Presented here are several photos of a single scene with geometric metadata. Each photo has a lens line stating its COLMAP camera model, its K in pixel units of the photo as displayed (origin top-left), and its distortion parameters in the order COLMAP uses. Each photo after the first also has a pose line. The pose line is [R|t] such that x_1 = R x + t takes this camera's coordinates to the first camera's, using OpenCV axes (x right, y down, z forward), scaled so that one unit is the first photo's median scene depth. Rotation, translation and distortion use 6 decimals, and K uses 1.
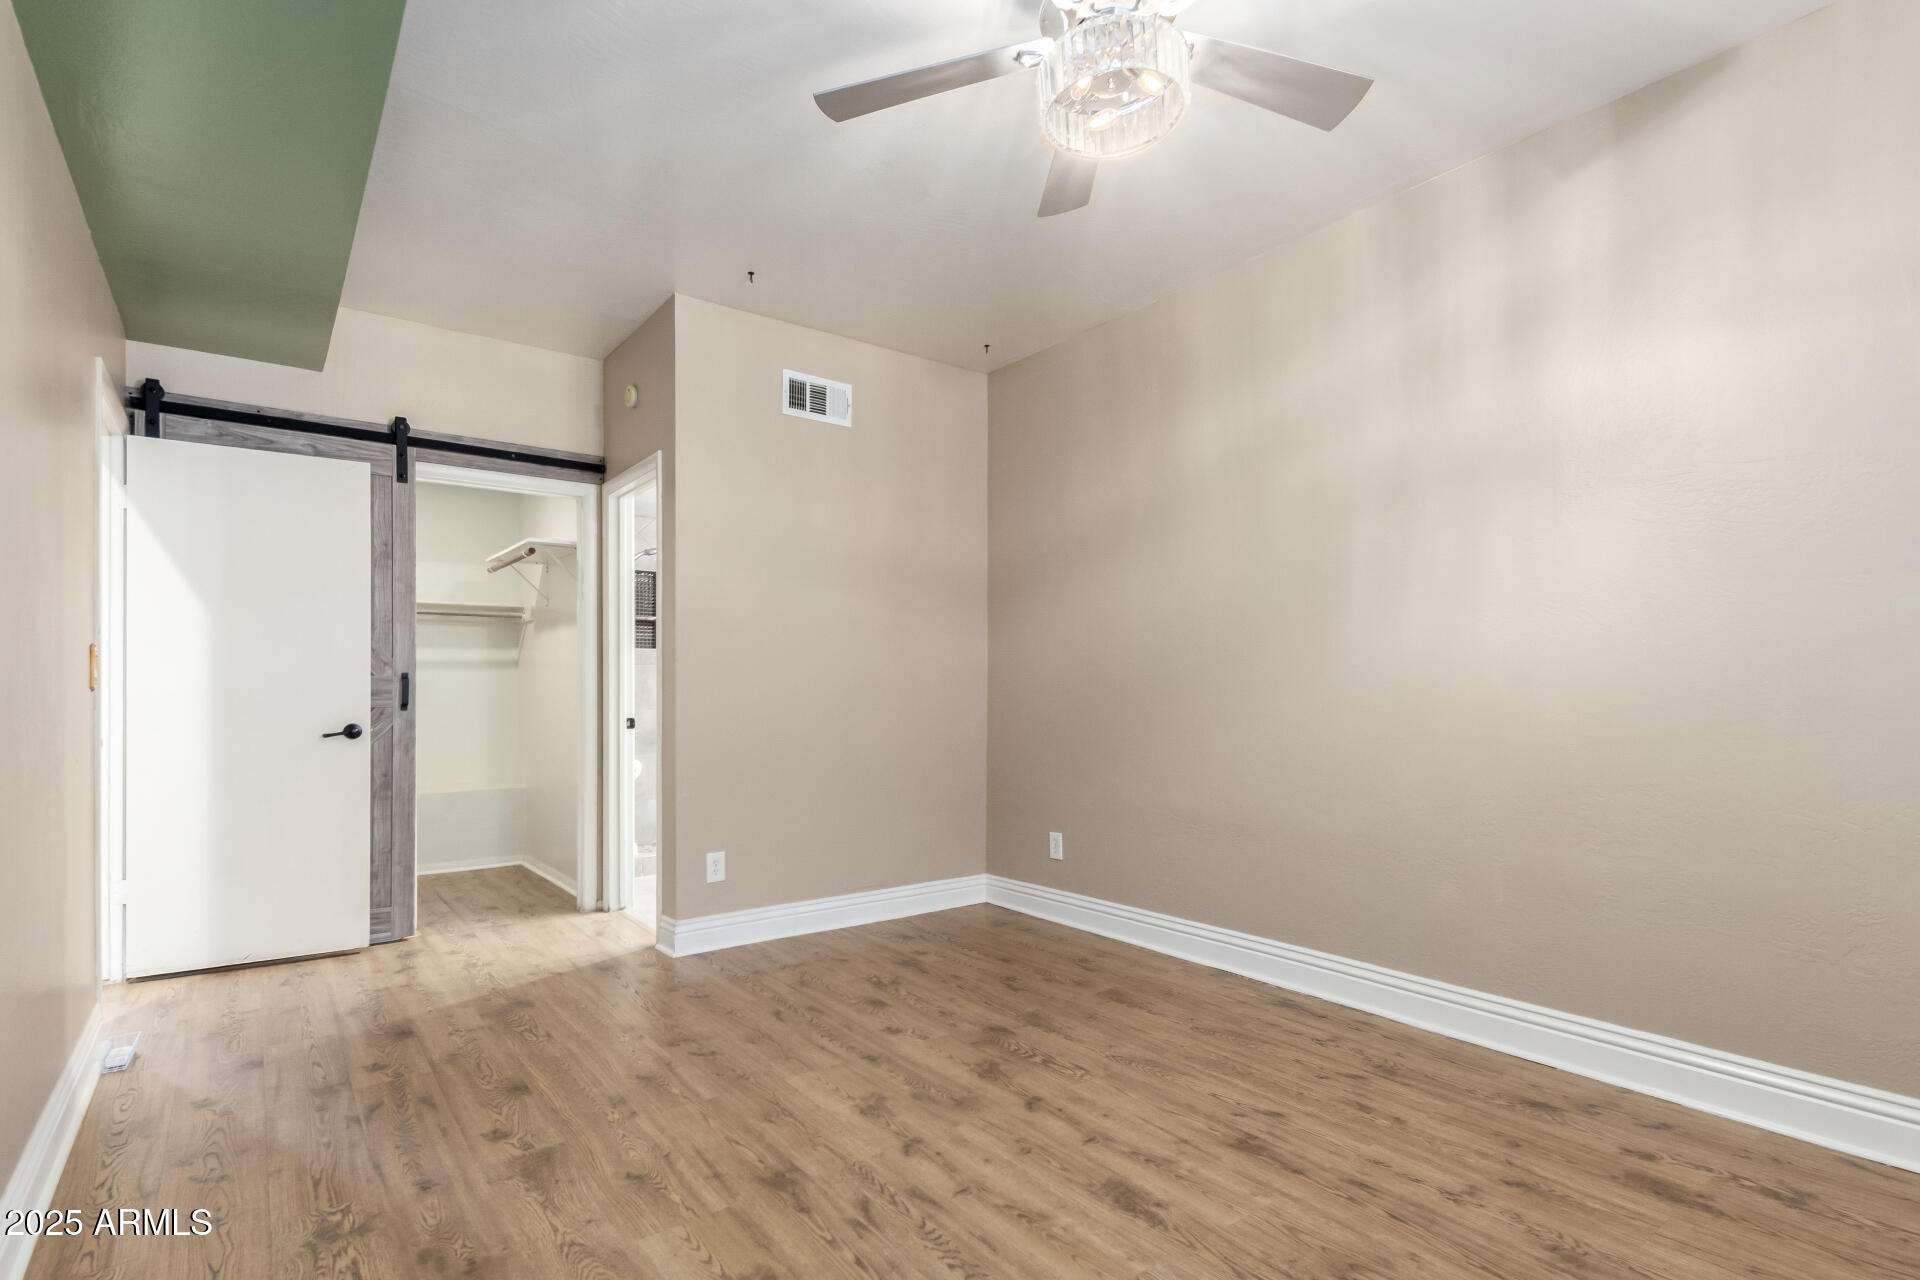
lens RADIAL K [[938.1, 0, 966.5], [0, 938.1, 687.1], [0, 0, 1]] dist [0.019247, -0.008135]
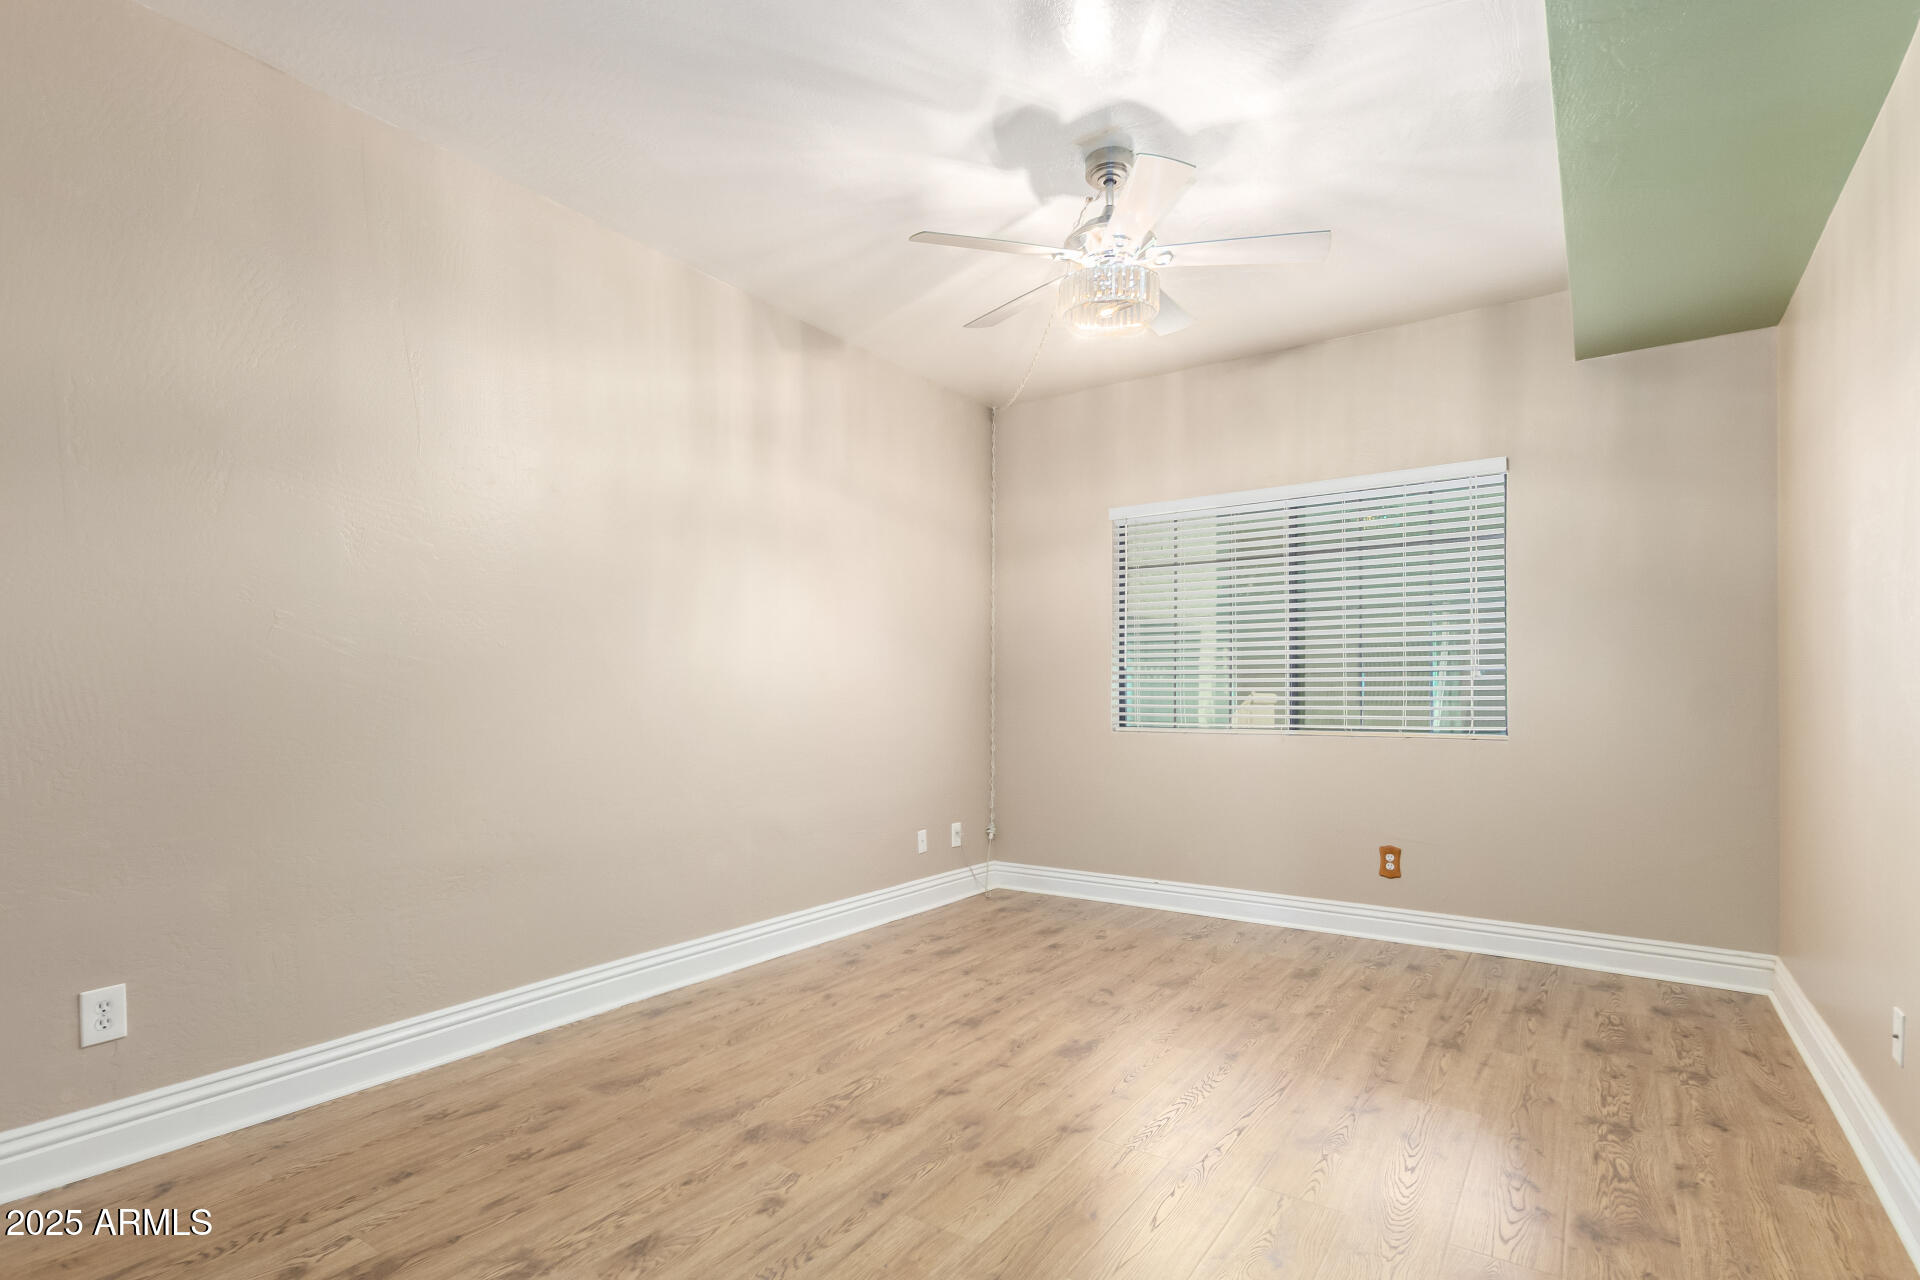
lens RADIAL K [[929.6, 0, 958.1], [0, 929.6, 684.8], [0, 0, 1]] dist [0.016144, -0.008175]
pose [[-0.316067, 0.014358, 0.948628, -0.606905], [-0.003147, 0.999864, -0.016183, 0.004131], [-0.948732, -0.008100, -0.315979, 0.872165]]
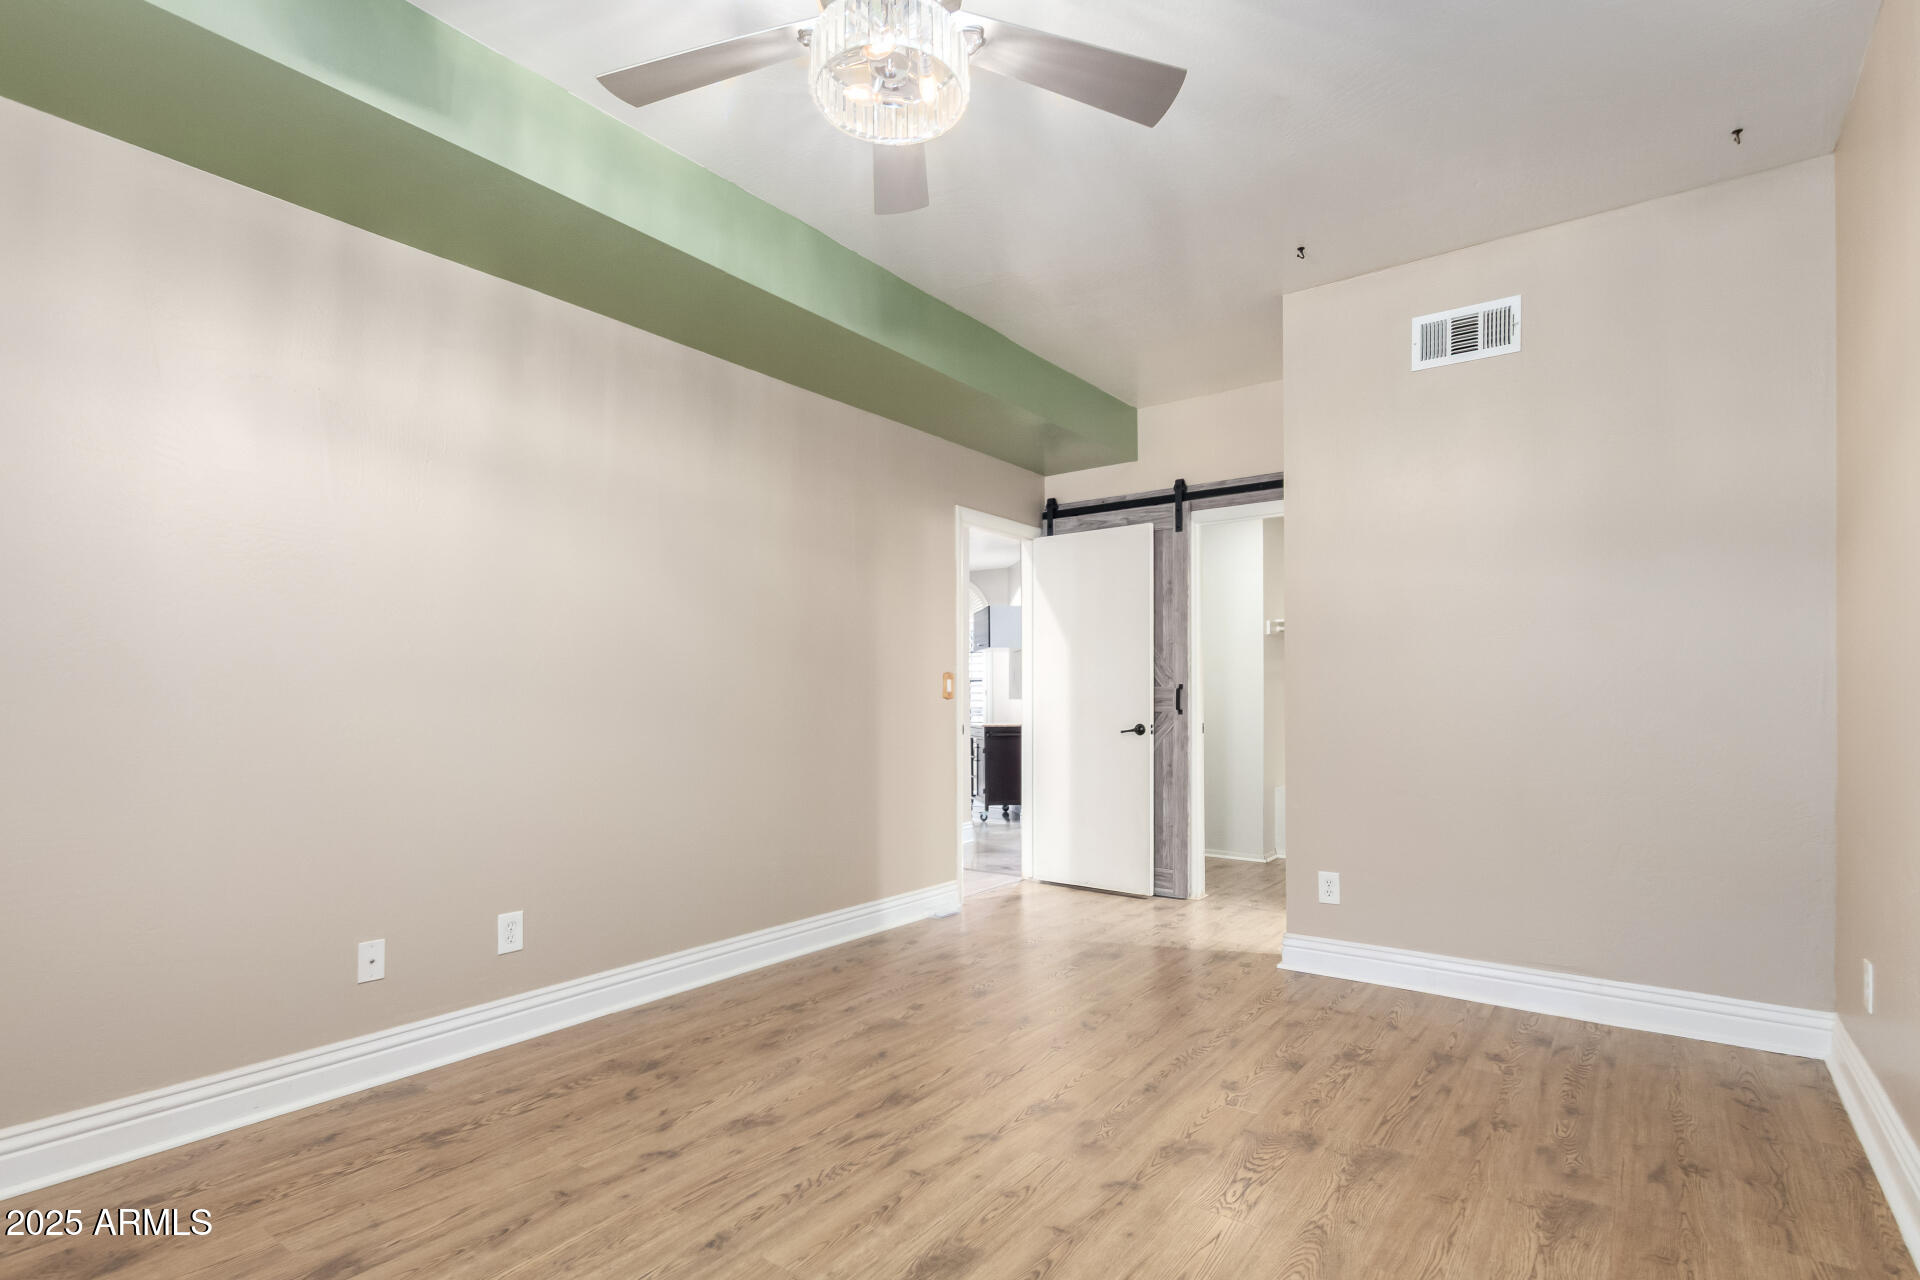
lens RADIAL K [[933.6, 0, 958.1], [0, 933.6, 701.5], [0, 0, 1]] dist [0.004511, 0.000723]
pose [[0.279823, 0.004542, -0.960041, 0.554288], [0.005538, 0.999965, 0.006346, -0.002075], [0.960035, -0.007093, 0.279788, 0.410517]]
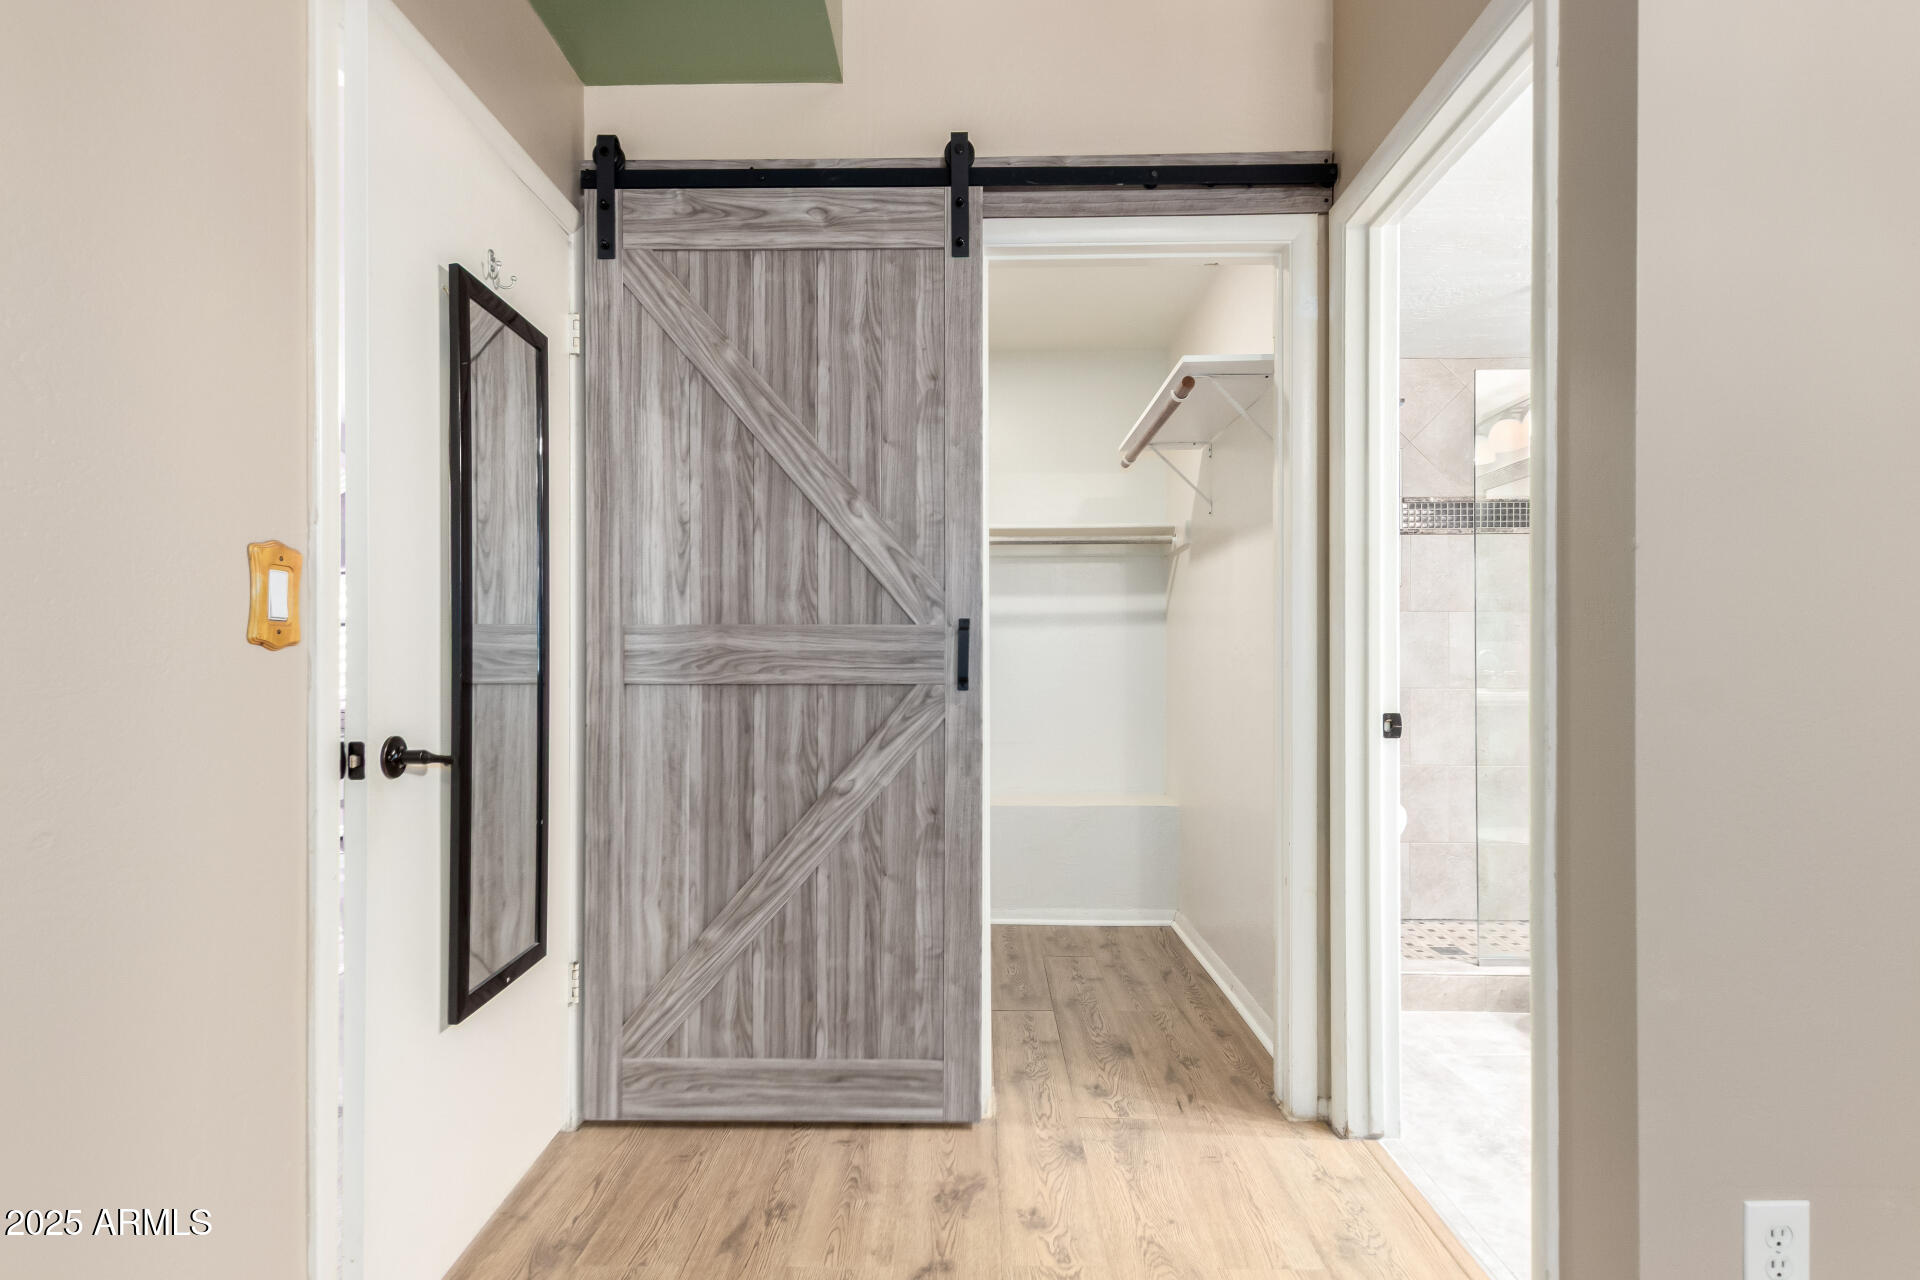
lens RADIAL K [[927.8, 0, 964.8], [0, 927.8, 657.4], [0, 0, 1]] dist [0.017806, -0.008230]
pose [[0.787698, 0.000491, -0.616061, -0.303927], [0.000984, 0.999997, 0.002055, 0.005805], [0.616061, -0.002225, 0.787696, 0.651705]]
